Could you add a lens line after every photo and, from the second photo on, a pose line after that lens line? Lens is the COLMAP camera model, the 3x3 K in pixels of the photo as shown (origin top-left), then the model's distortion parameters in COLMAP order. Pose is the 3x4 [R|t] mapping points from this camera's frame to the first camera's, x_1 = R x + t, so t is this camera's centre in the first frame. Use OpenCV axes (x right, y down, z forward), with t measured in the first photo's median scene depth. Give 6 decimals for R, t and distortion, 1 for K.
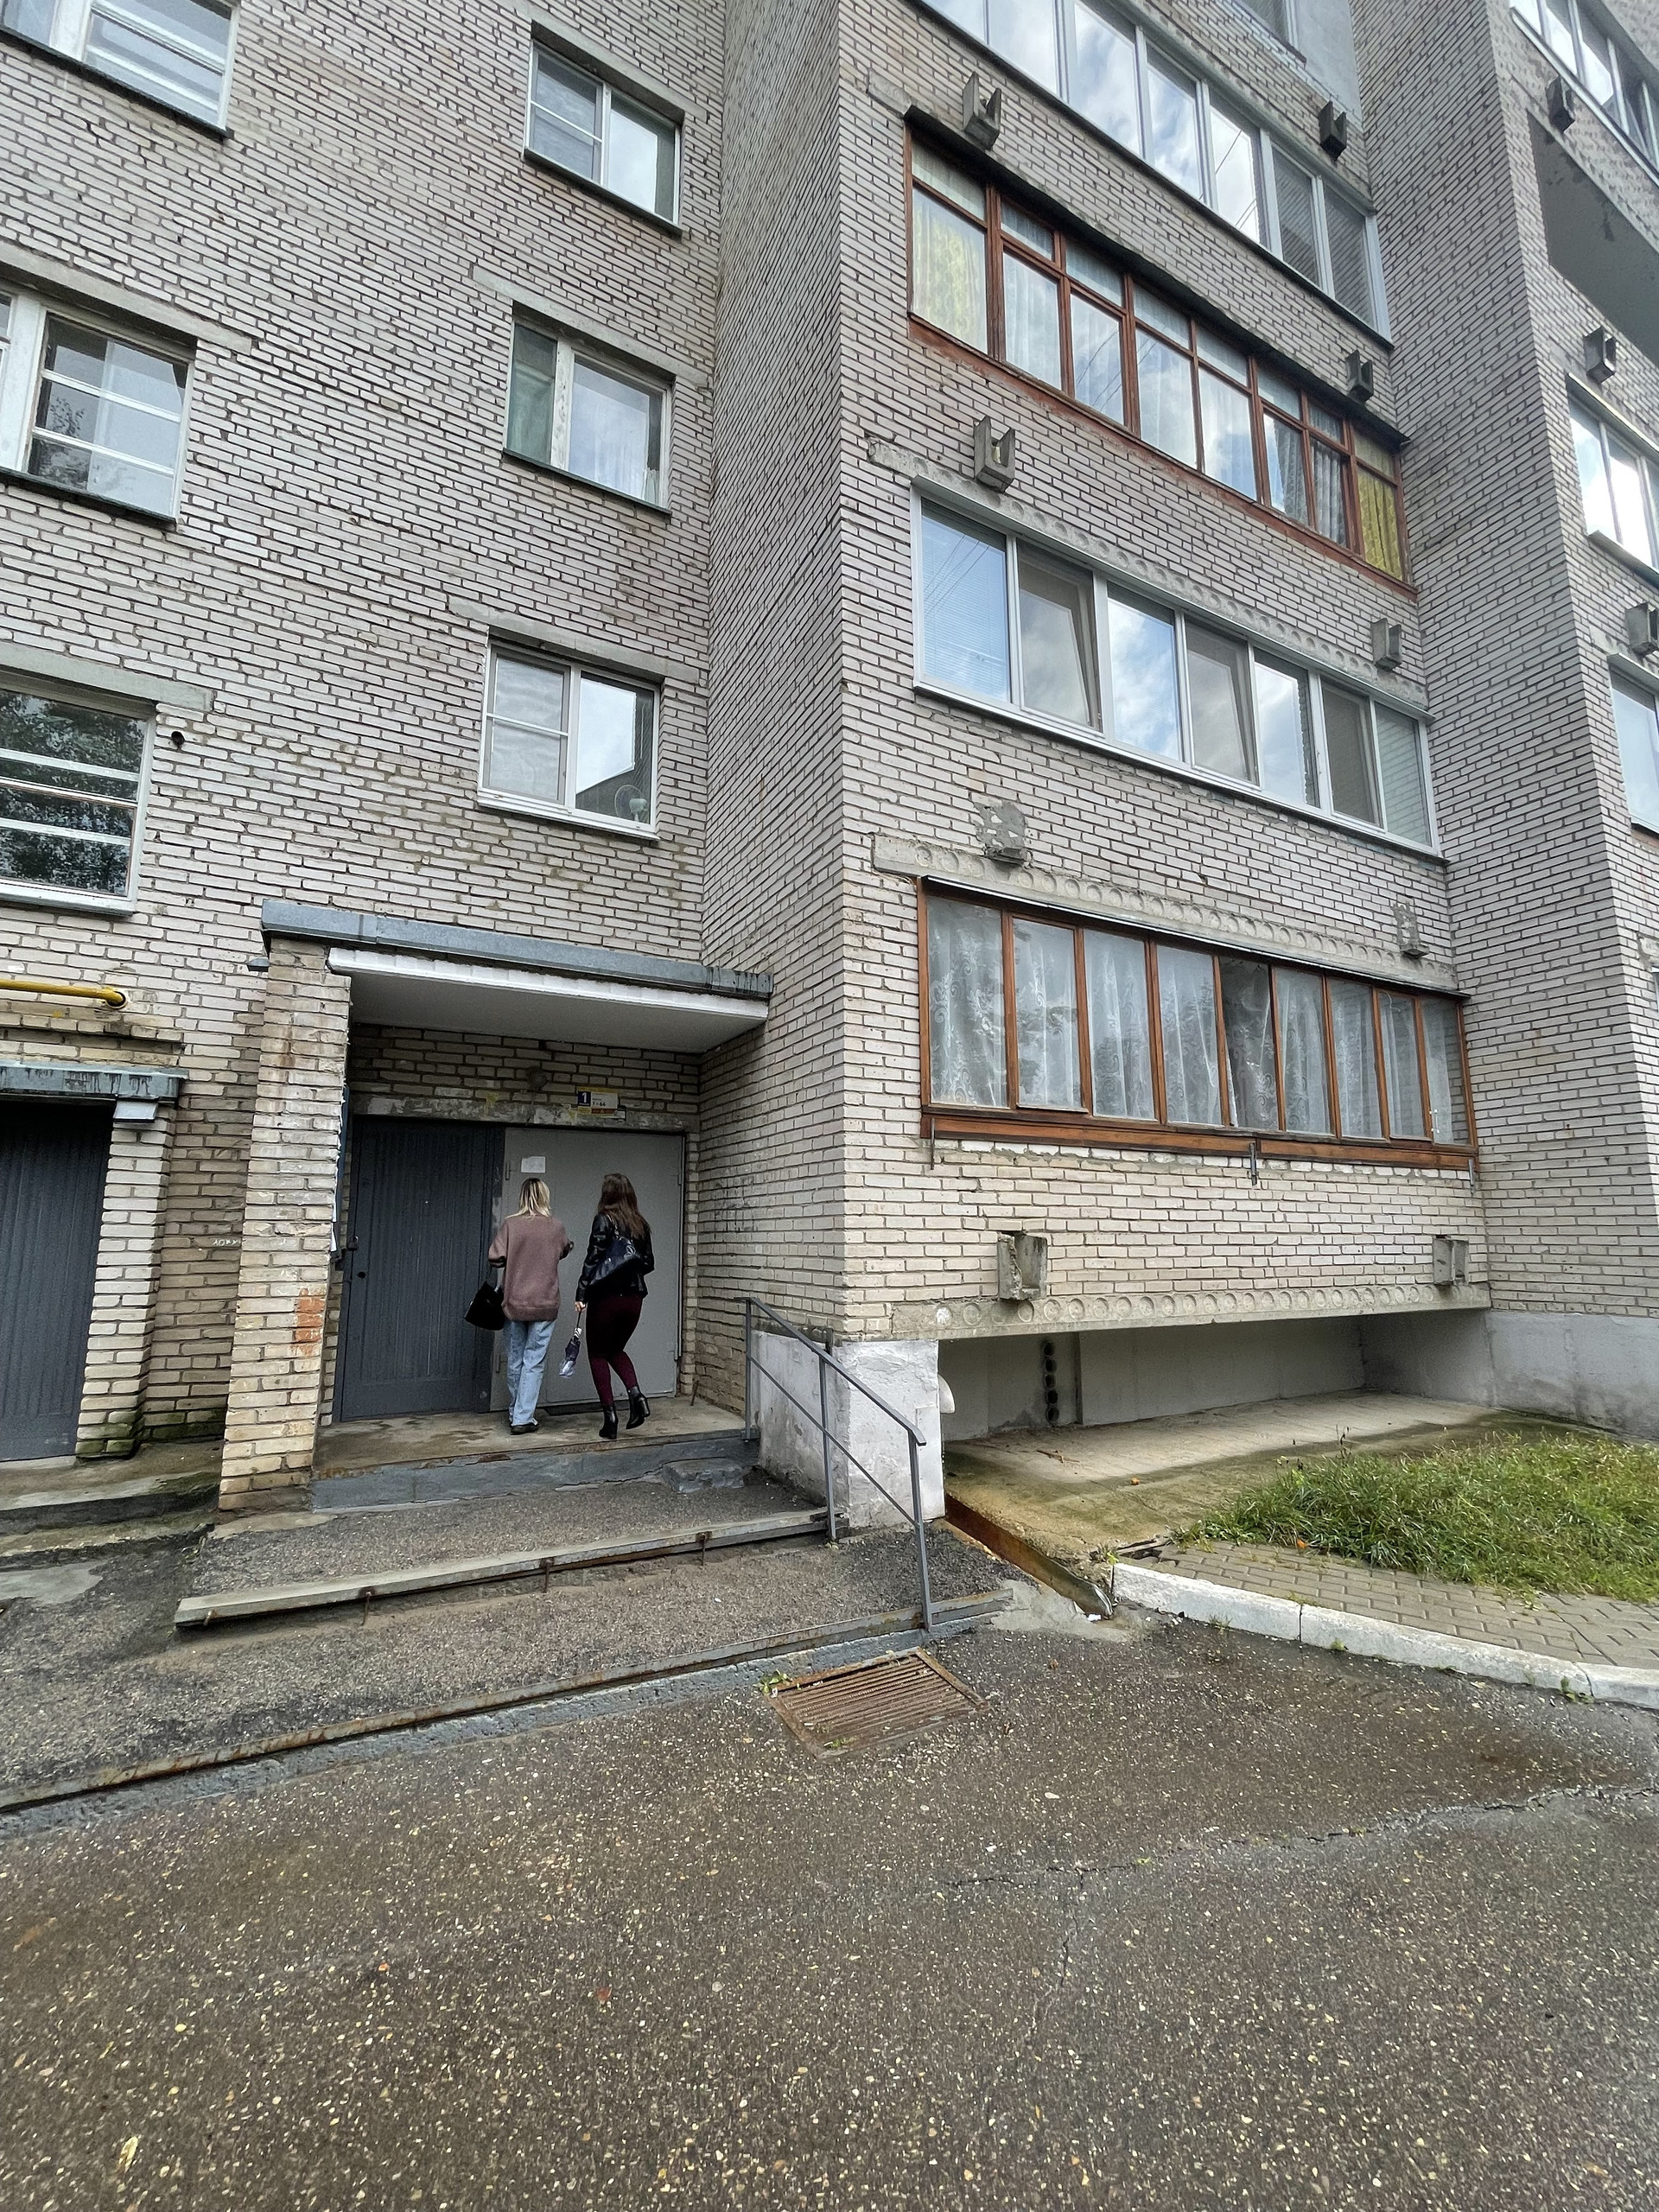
lens RADIAL K [[891.0, 0, 832.5], [0, 891.0, 1106.8], [0, 0, 1]] dist [-0.002456, -0.000043]
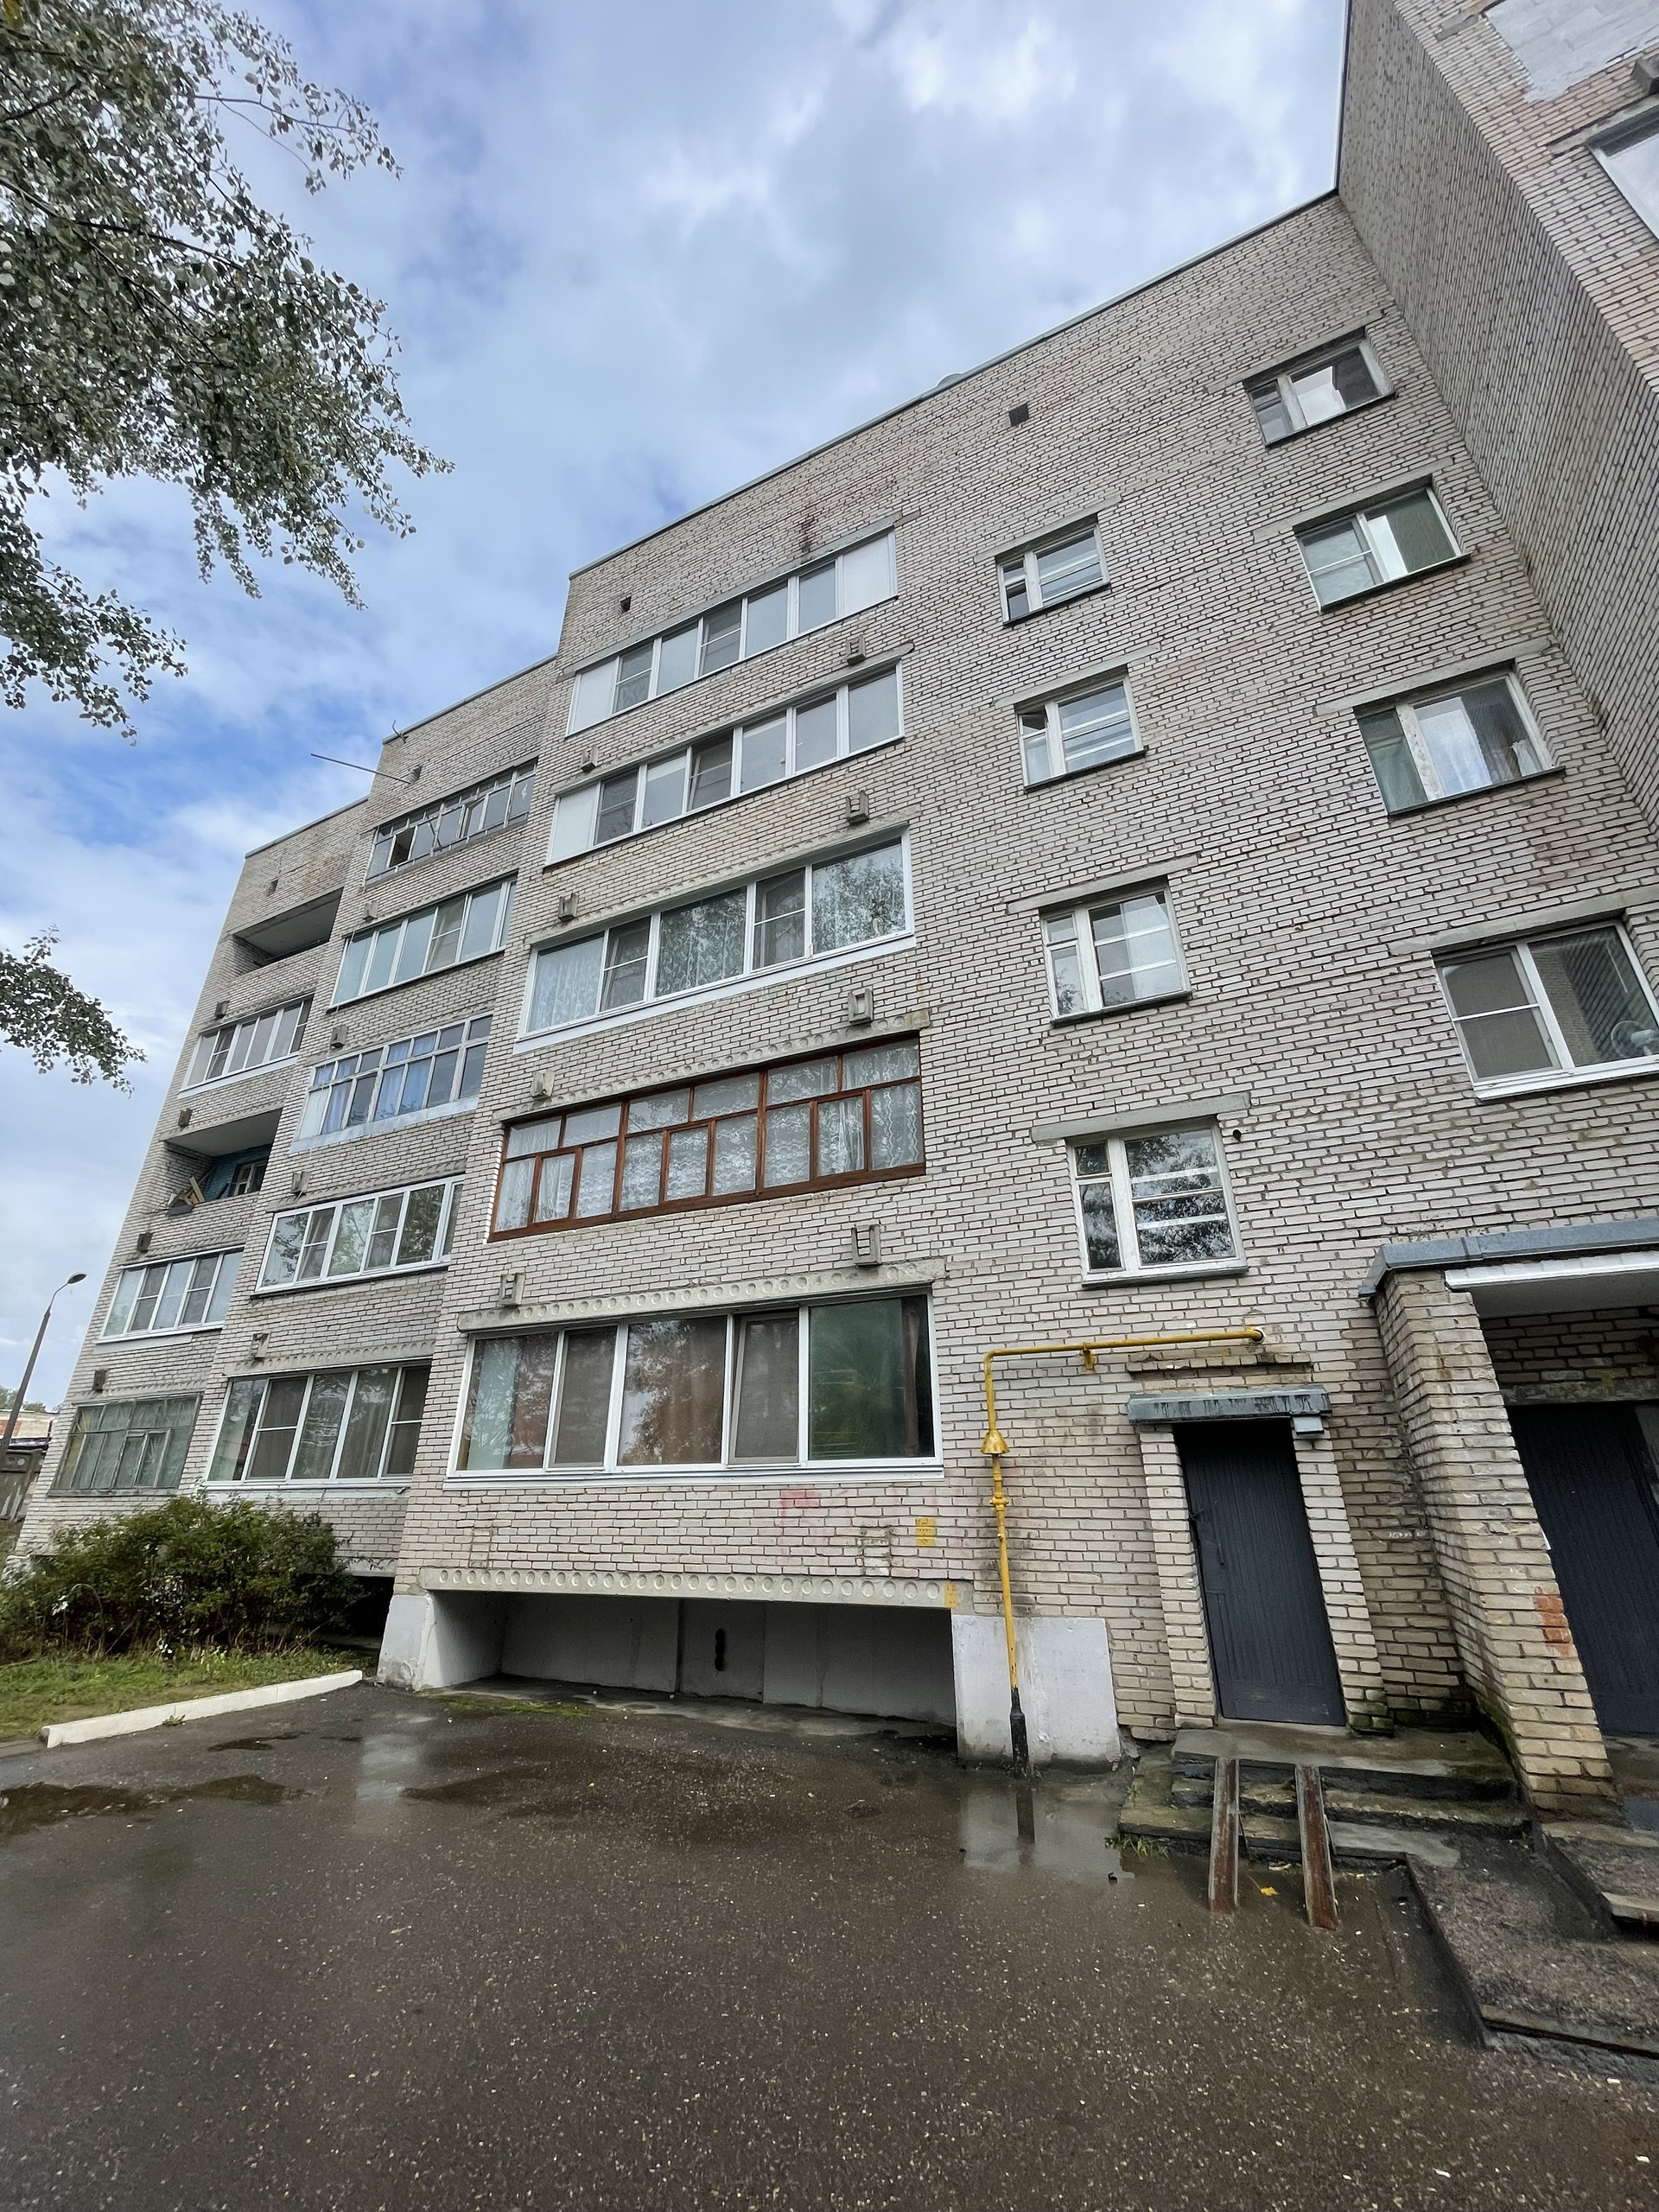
lens RADIAL K [[891.0, 0, 831.9], [0, 891.0, 1109.5], [0, 0, 1]] dist [-0.002456, -0.000043]
pose [[0.611726, -0.325438, -0.721028, -0.110746], [0.119788, 0.939057, -0.322216, -0.079149], [0.781947, 0.110737, 0.613429, -0.331970]]
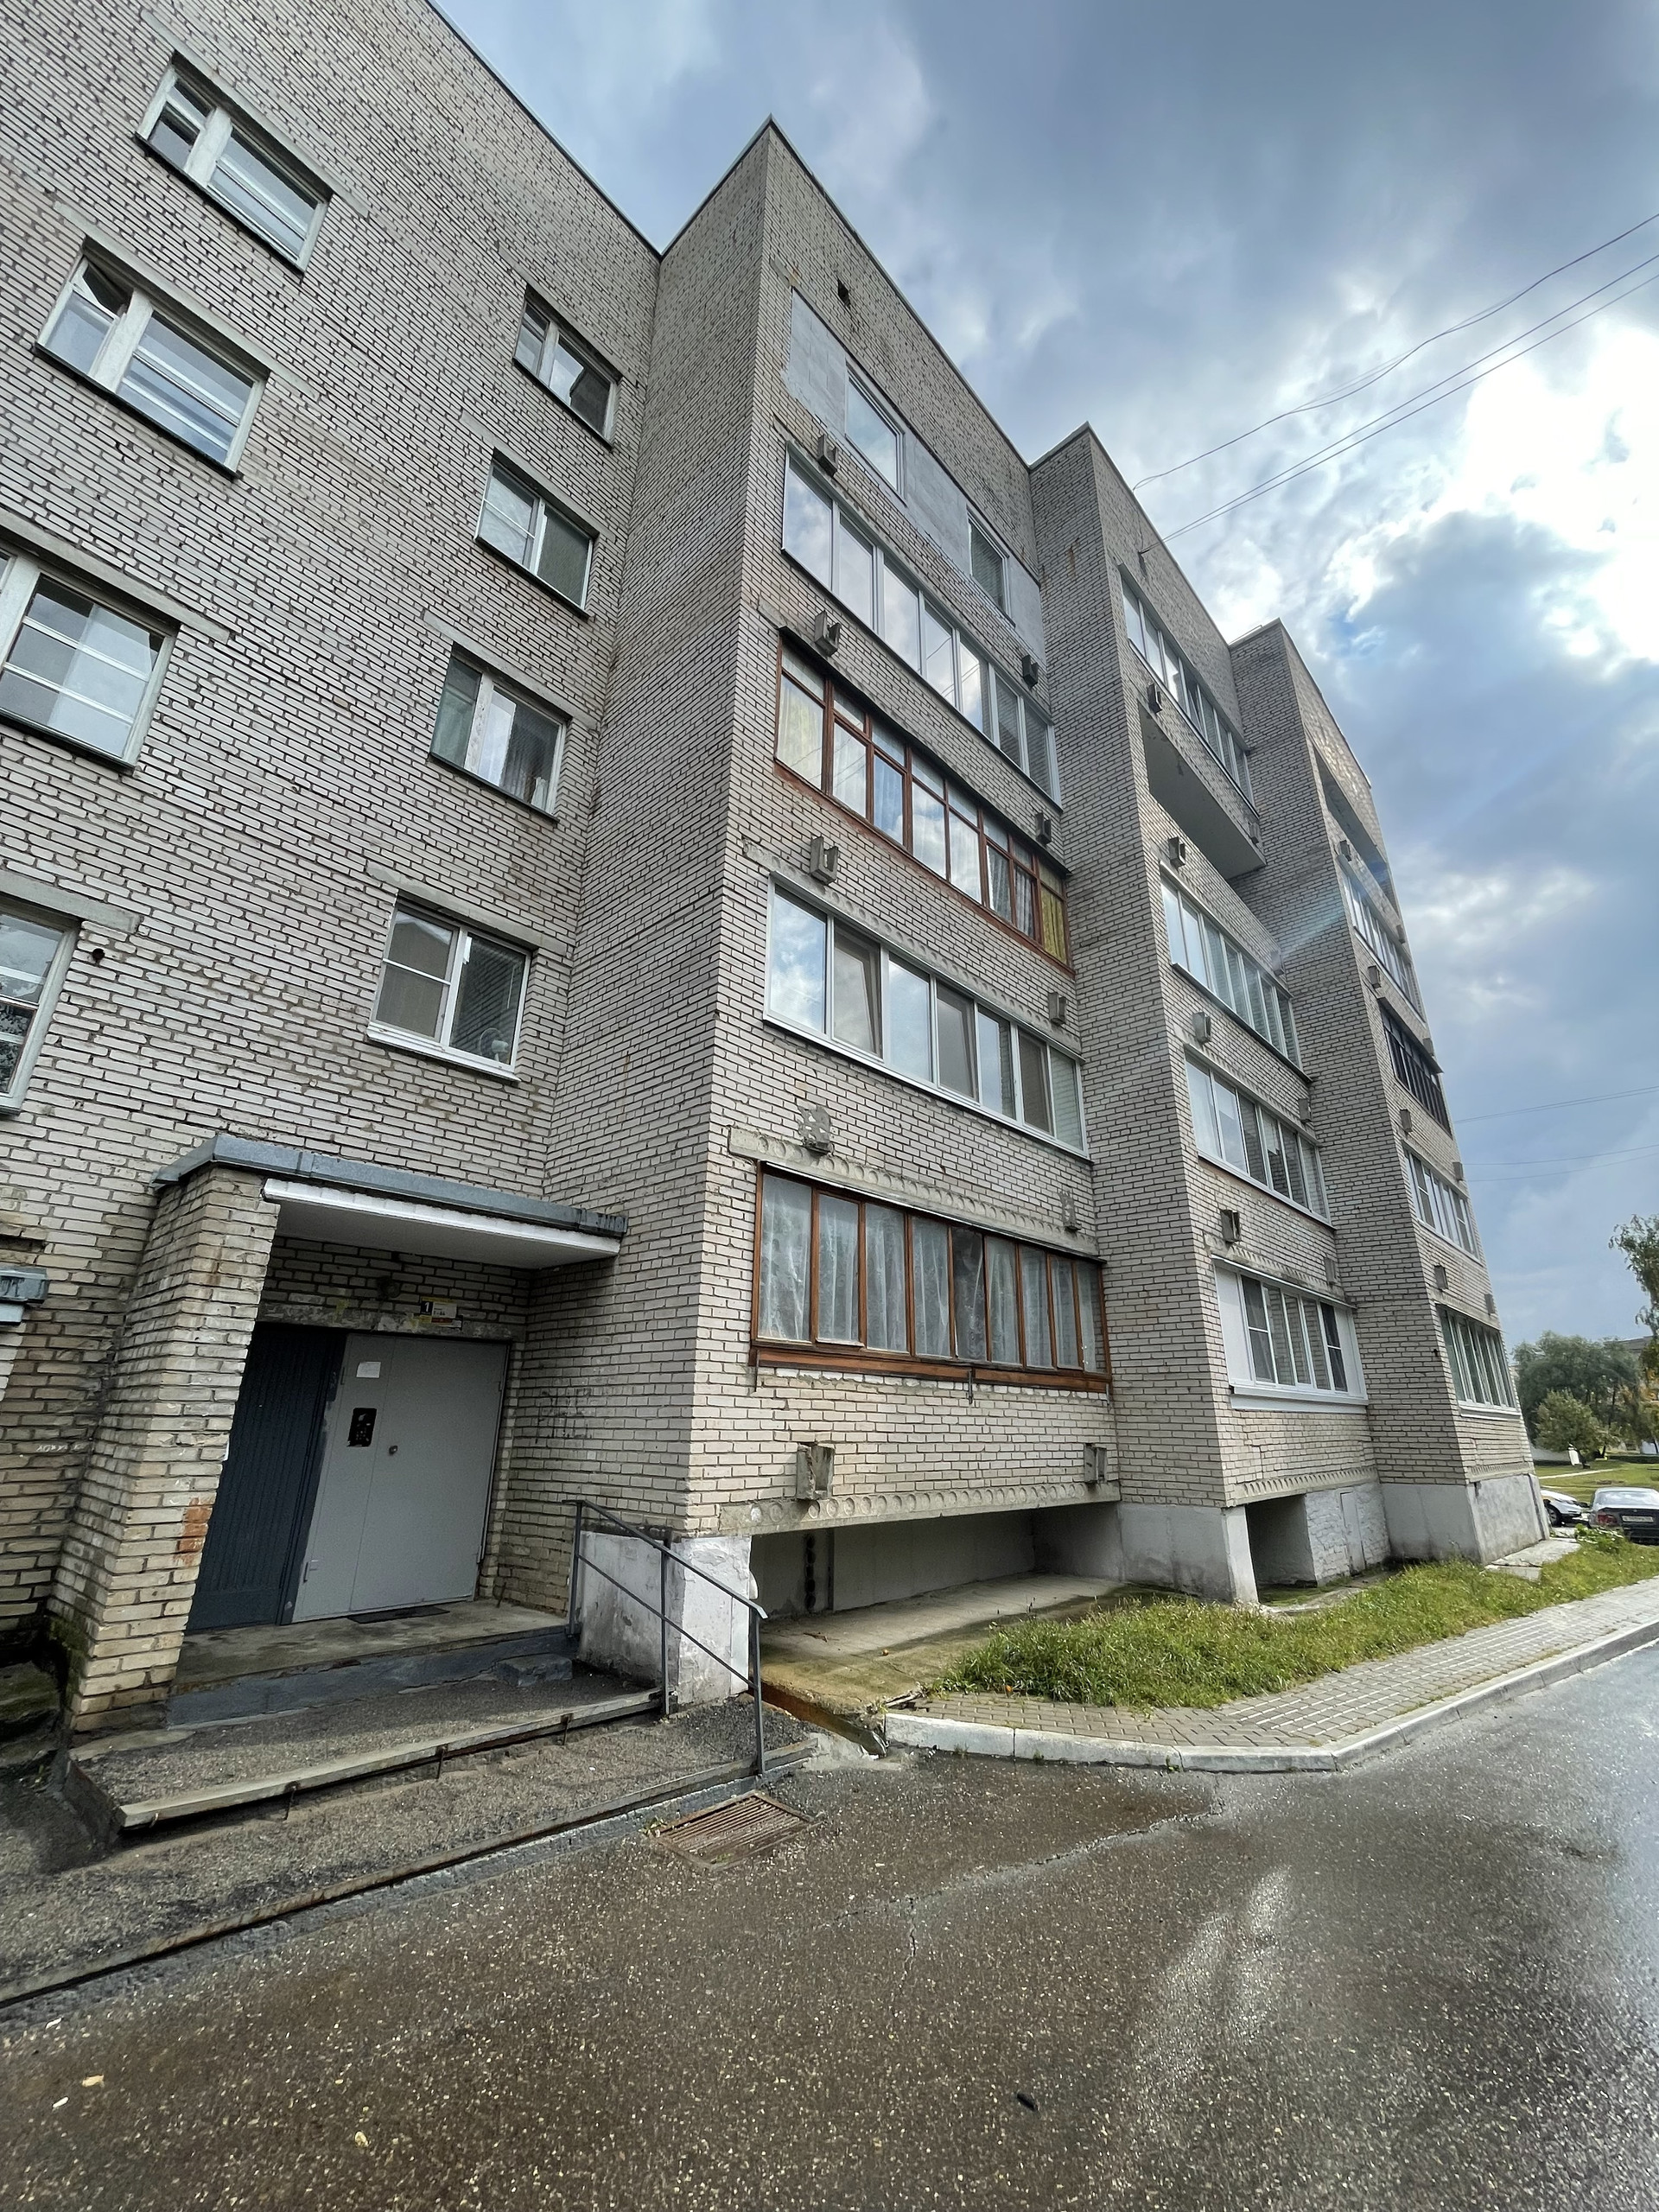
lens RADIAL K [[891.0, 0, 832.3], [0, 891.0, 1106.8], [0, 0, 1]] dist [-0.002456, -0.000043]
pose [[0.941413, 0.125109, 0.313192, -0.207648], [-0.061969, 0.977006, -0.204007, -0.066911], [-0.331514, 0.172646, 0.927519, -0.258012]]
